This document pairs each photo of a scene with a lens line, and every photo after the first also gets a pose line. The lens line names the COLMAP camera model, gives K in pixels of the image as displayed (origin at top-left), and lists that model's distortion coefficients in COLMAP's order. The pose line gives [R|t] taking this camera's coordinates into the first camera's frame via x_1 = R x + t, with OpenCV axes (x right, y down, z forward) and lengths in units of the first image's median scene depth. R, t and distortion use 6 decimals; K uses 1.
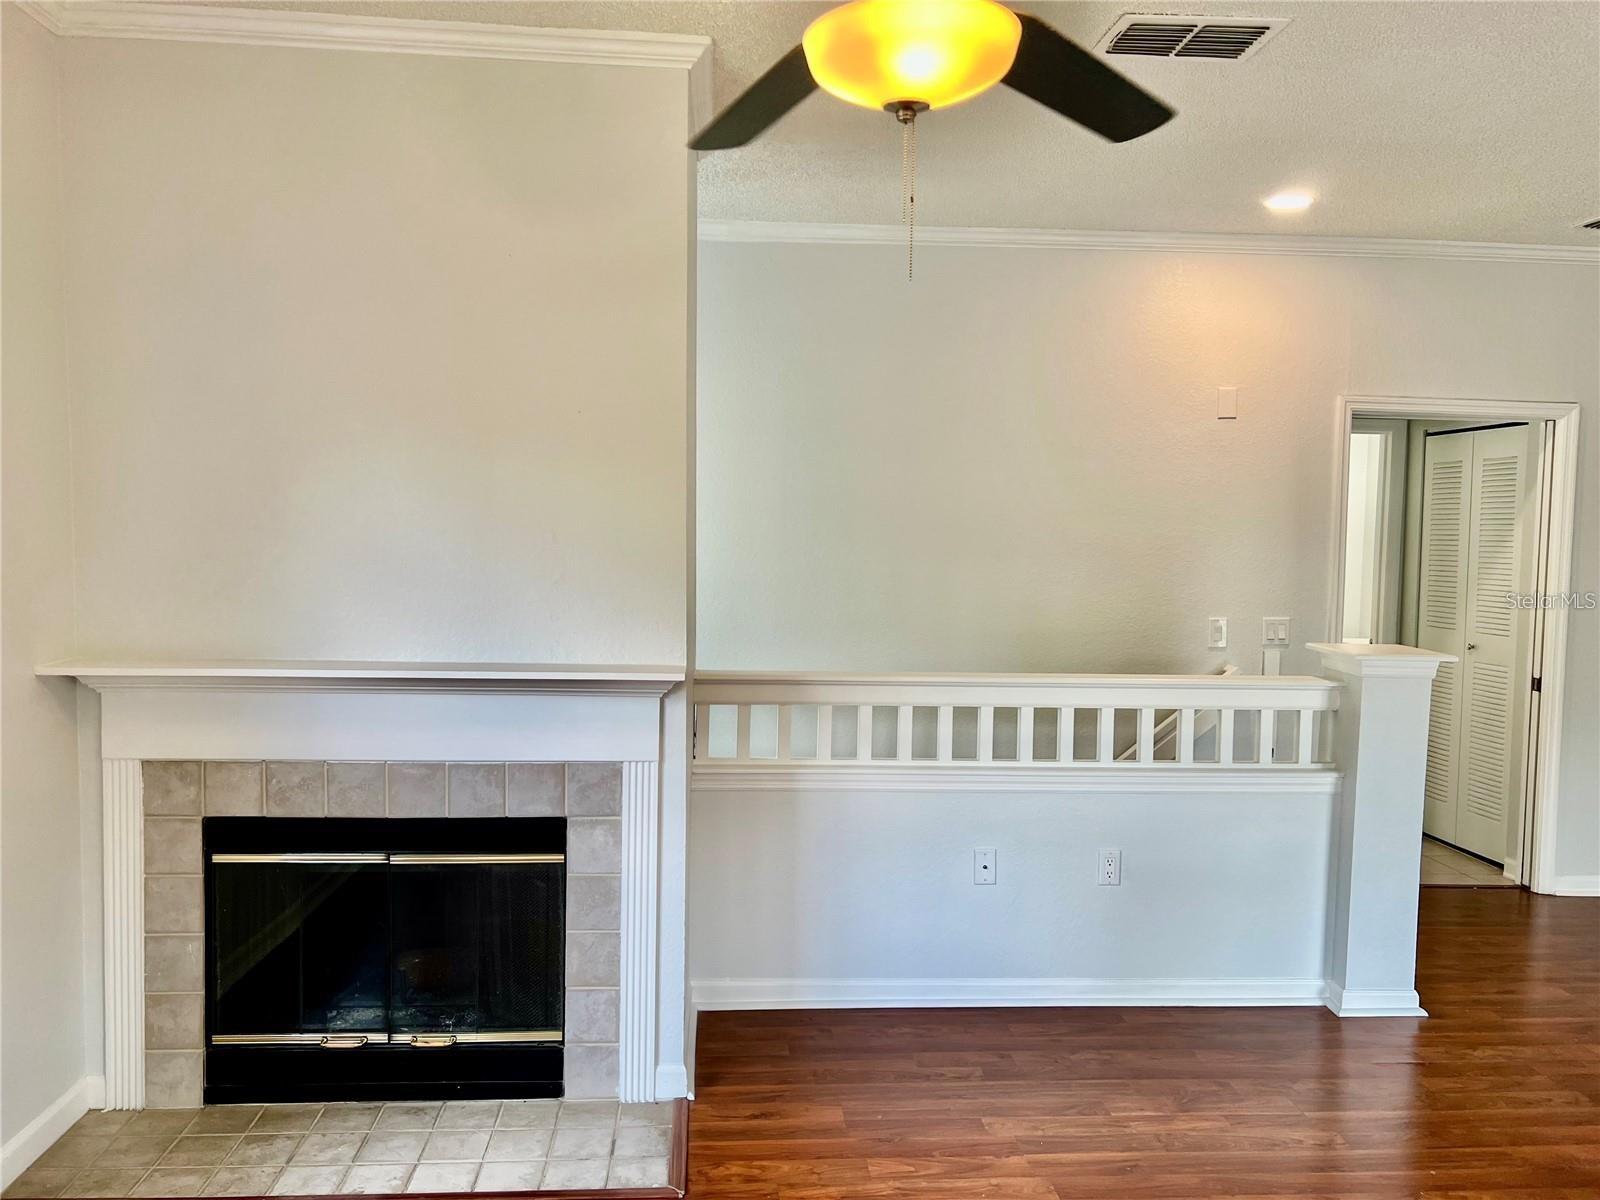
lens RADIAL K [[1217.5, 0, 798.4], [0, 1217.5, 595.2], [0, 0, 1]] dist [0.072780, -0.076704]
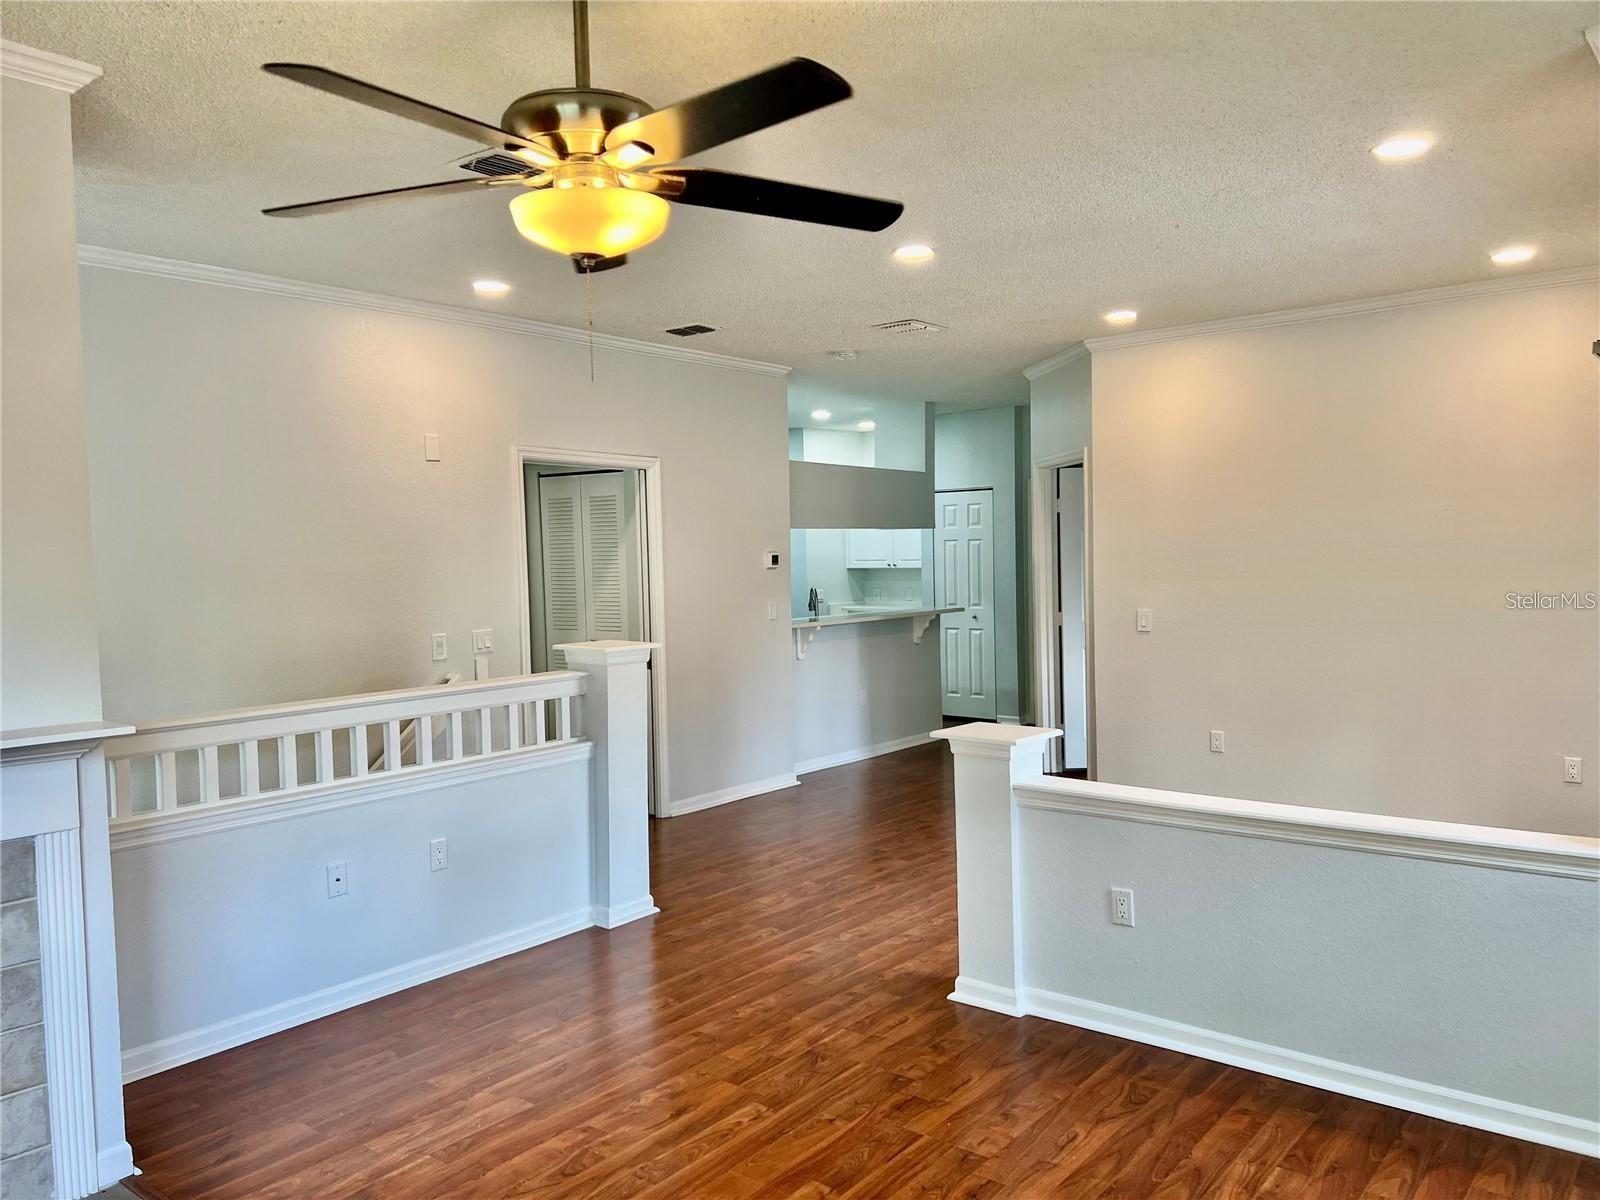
lens RADIAL K [[1196.4, 0, 796.4], [0, 1196.4, 603.0], [0, 0, 1]] dist [0.059895, -0.066365]
pose [[0.688158, -0.065287, 0.722618, -0.316157], [0.076355, 0.996930, 0.017358, -0.006233], [-0.721532, 0.043231, 0.691030, -0.027156]]
